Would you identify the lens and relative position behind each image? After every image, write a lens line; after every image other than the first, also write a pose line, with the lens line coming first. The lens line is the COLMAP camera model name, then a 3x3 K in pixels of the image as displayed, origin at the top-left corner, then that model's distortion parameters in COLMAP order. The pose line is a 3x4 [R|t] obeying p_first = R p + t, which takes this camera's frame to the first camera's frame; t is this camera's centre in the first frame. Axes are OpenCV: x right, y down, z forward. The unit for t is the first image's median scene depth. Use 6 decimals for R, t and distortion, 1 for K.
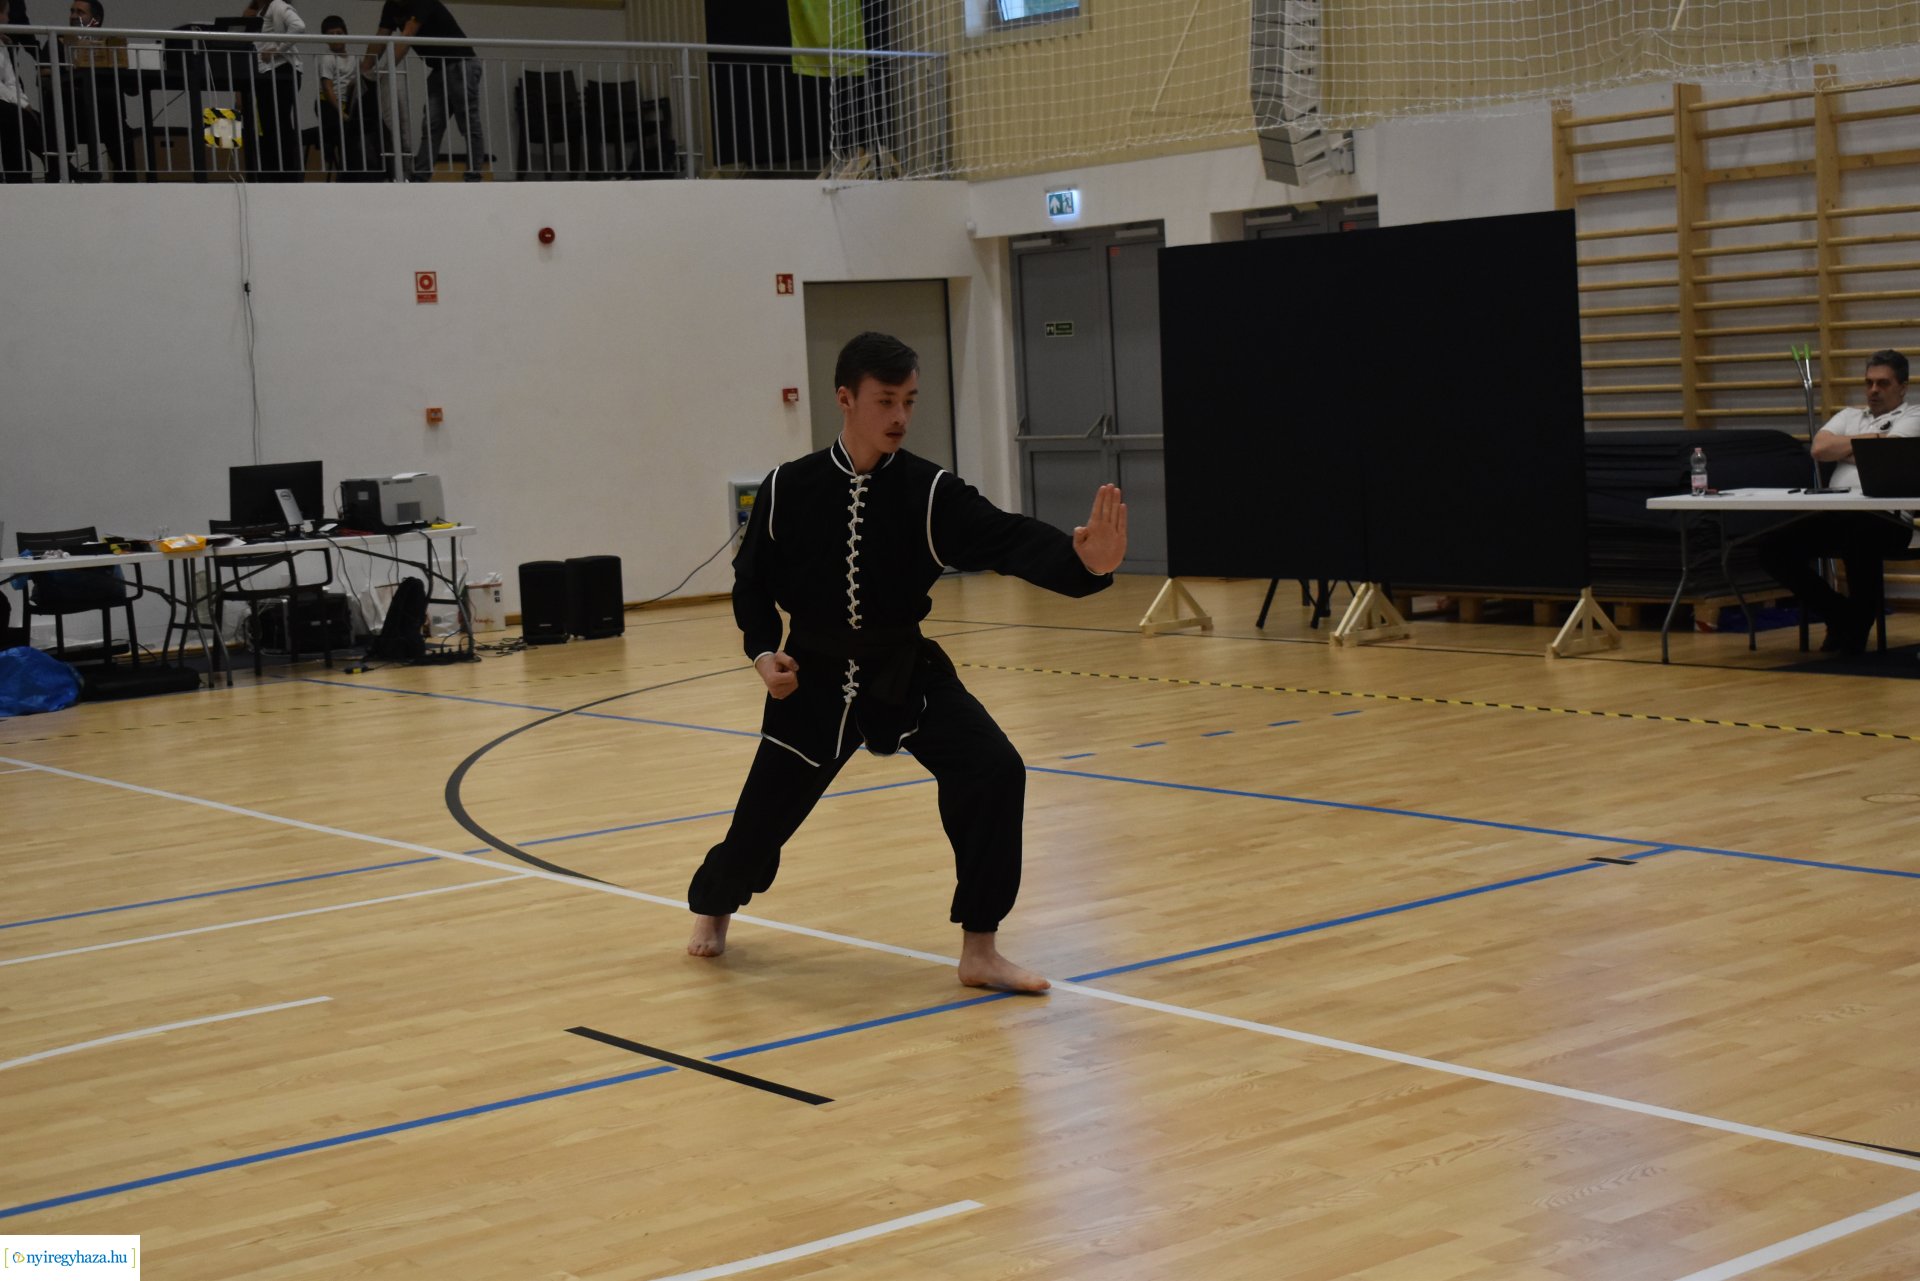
lens RADIAL K [[2890.4, 0, 964.9], [0, 2890.4, 646.8], [0, 0, 1]] dist [-0.017523, -0.007428]
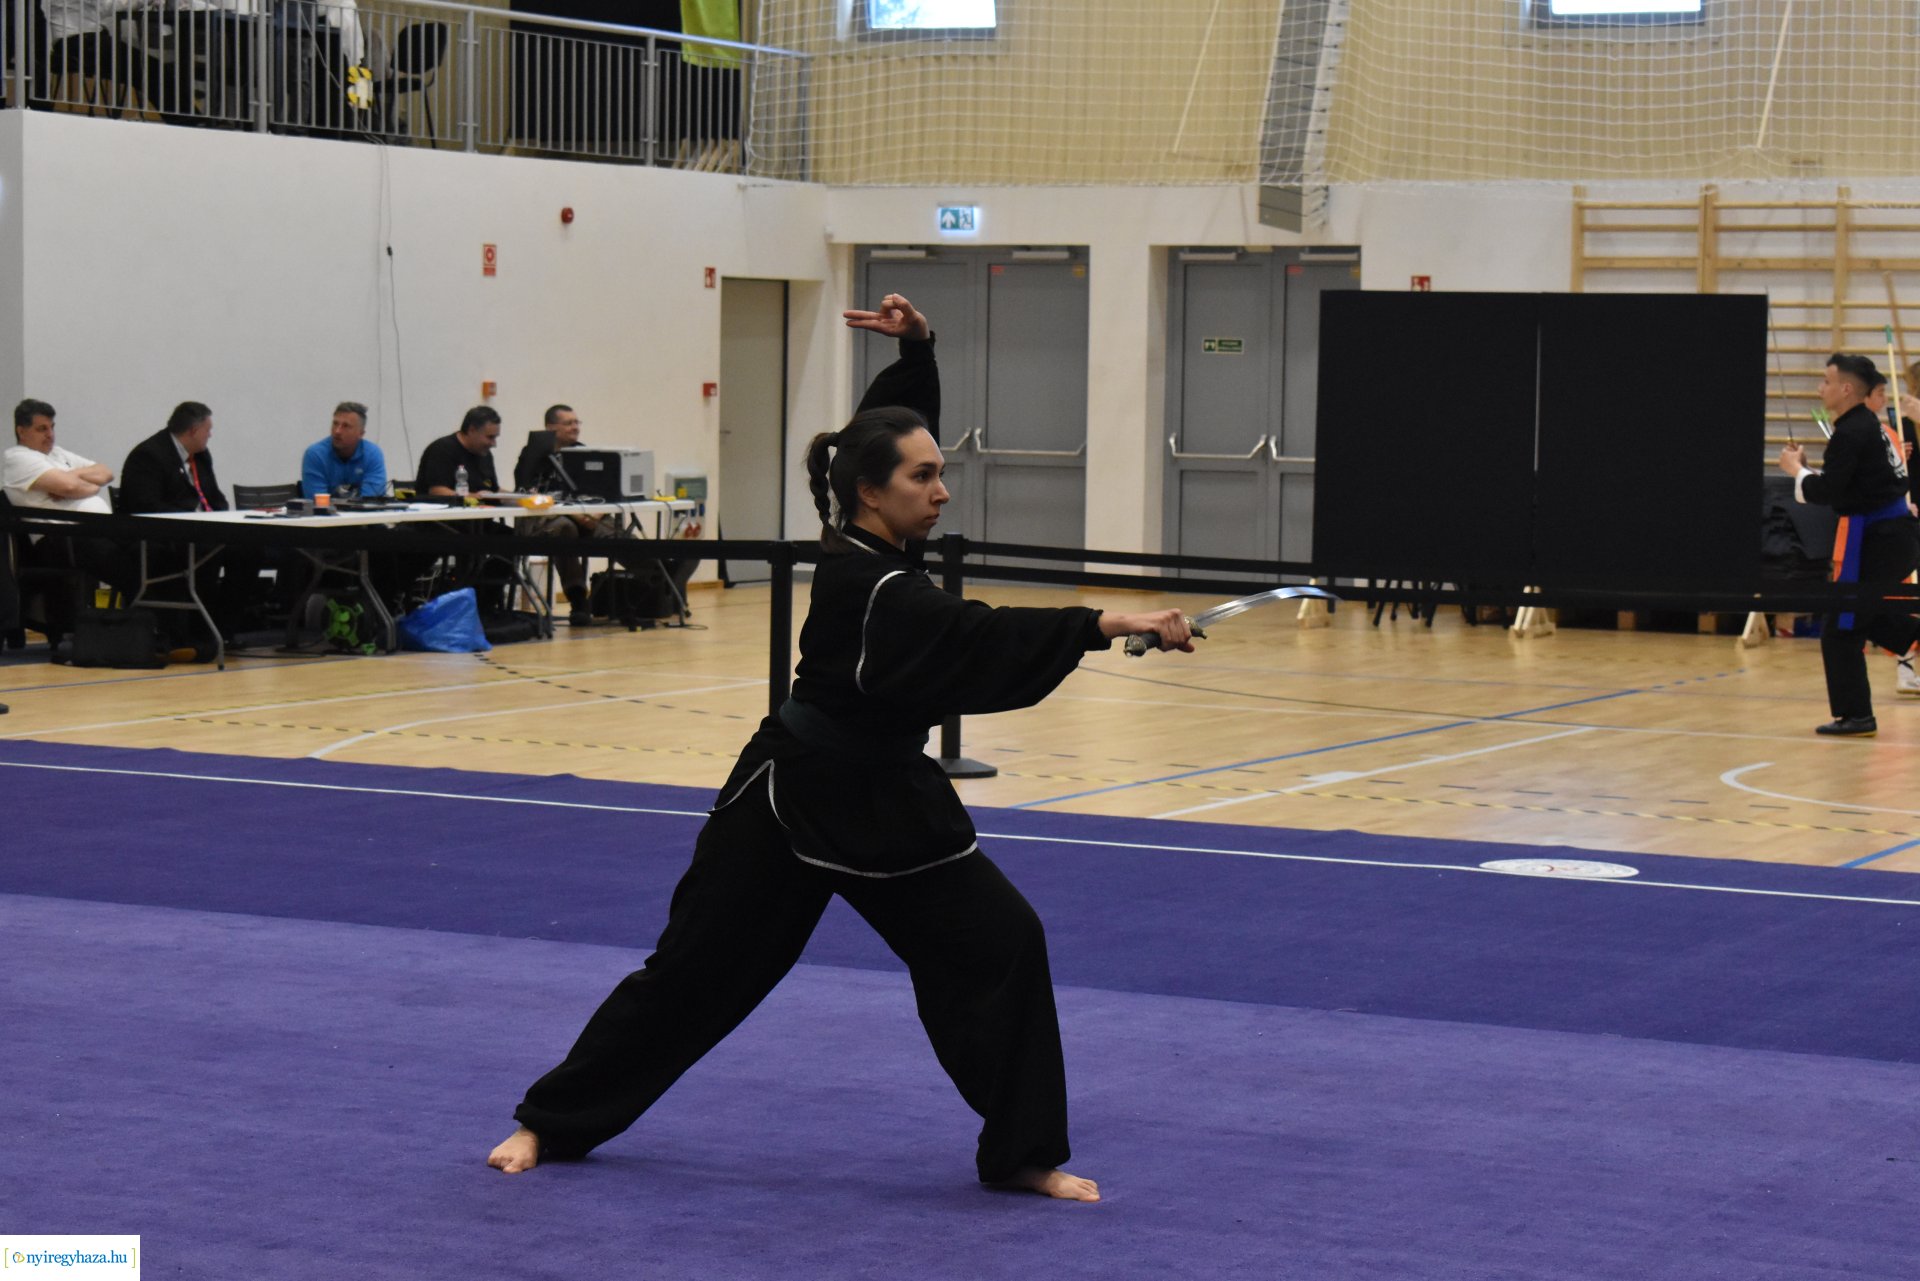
lens RADIAL K [[4380.4, 0, 960.6], [0, 4380.4, 646.1], [0, 0, 1]] dist [0.076984, -0.041104]
pose [[0.902030, 0.039482, 0.429865, -0.803172], [-0.023715, 0.998837, -0.041975, 0.079334], [-0.431022, 0.027669, 0.901917, -0.501421]]
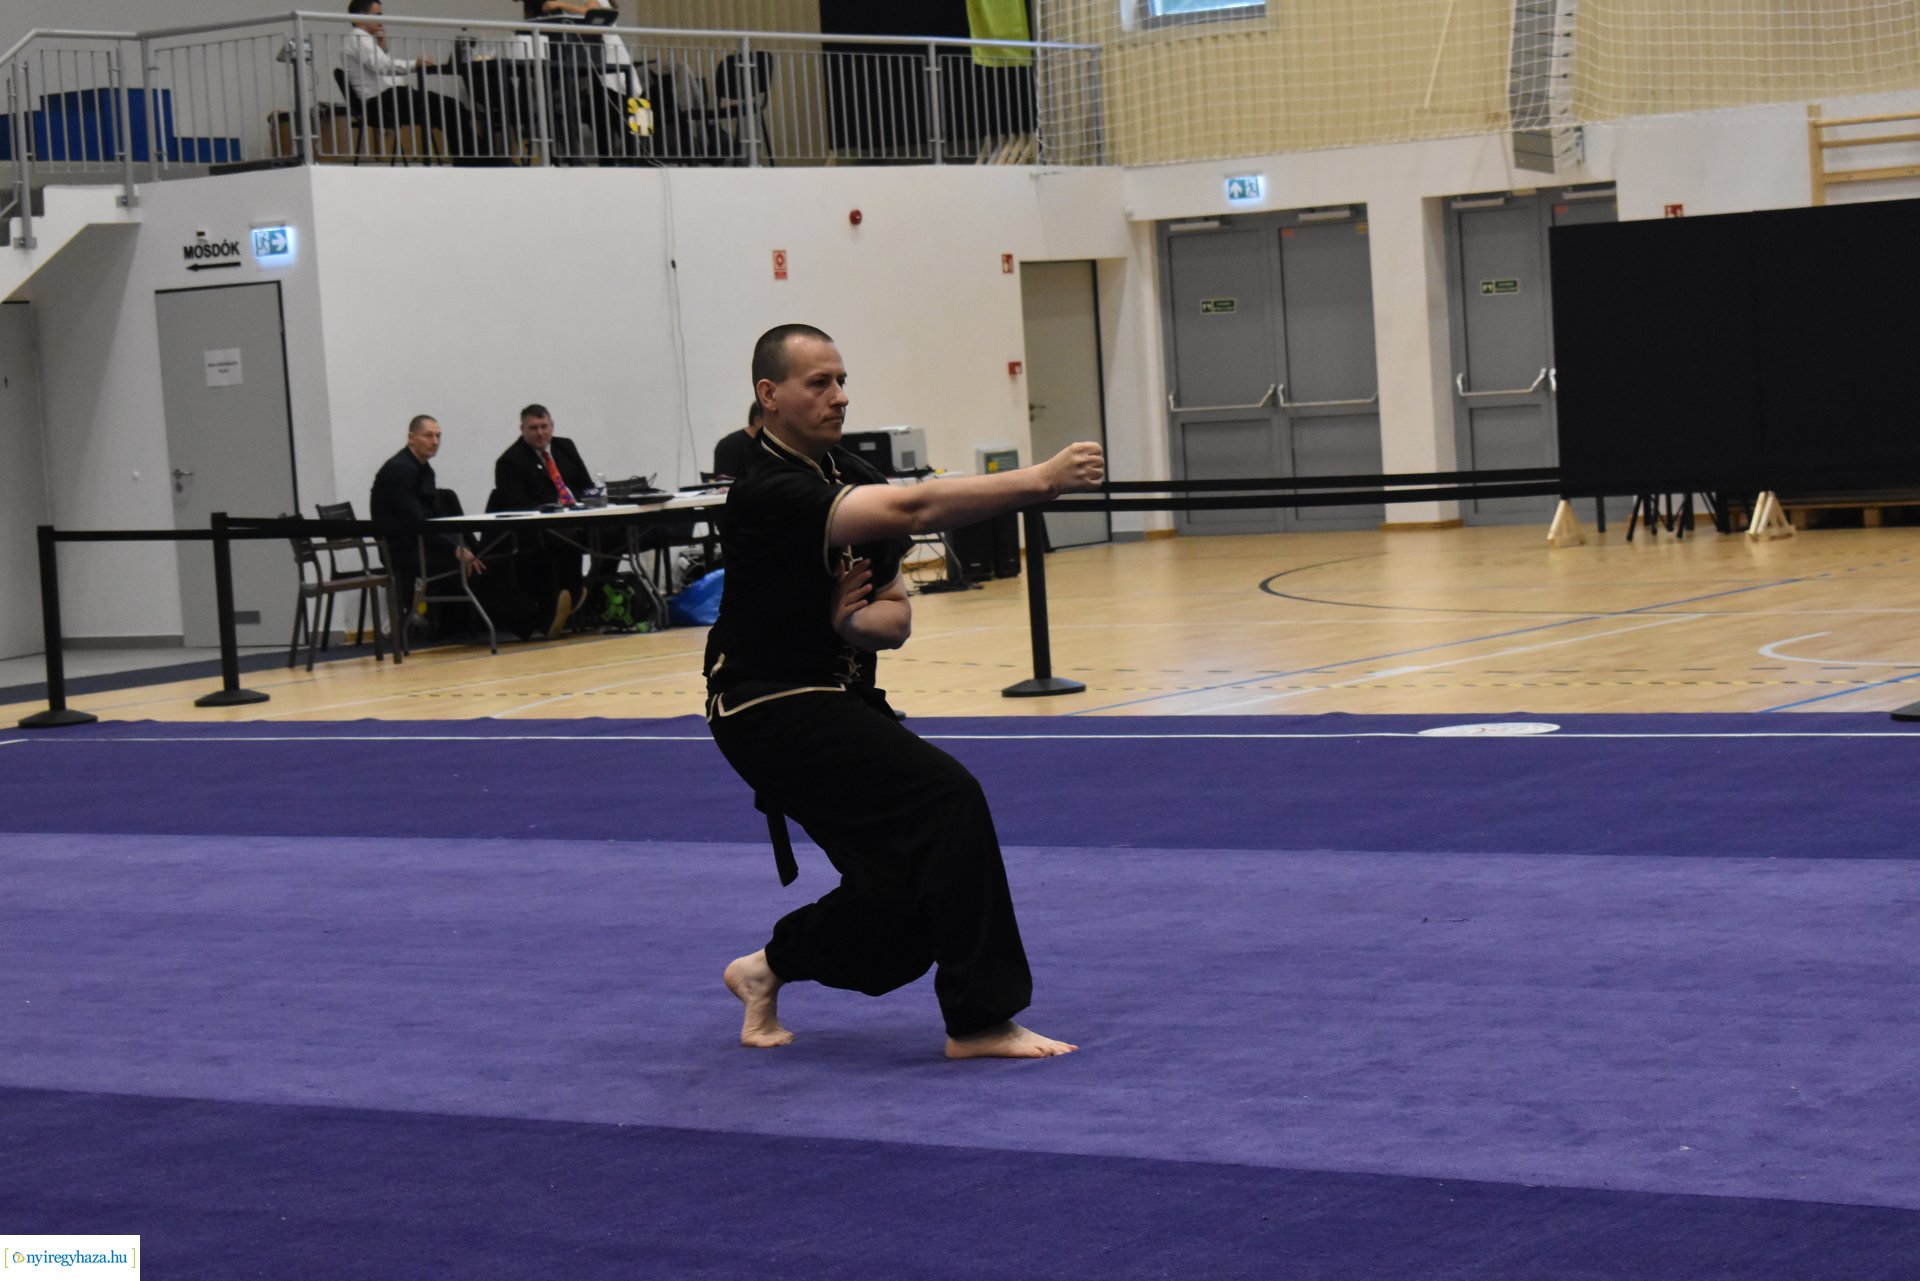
lens RADIAL K [[4380.4, 0, 960.6], [0, 4380.4, 646.1], [0, 0, 1]] dist [0.076984, -0.041104]
pose [[0.954790, -0.028027, 0.295957, -0.715349], [0.041818, 0.998309, -0.040370, 0.100696], [-0.294325, 0.050921, 0.954348, -0.668041]]
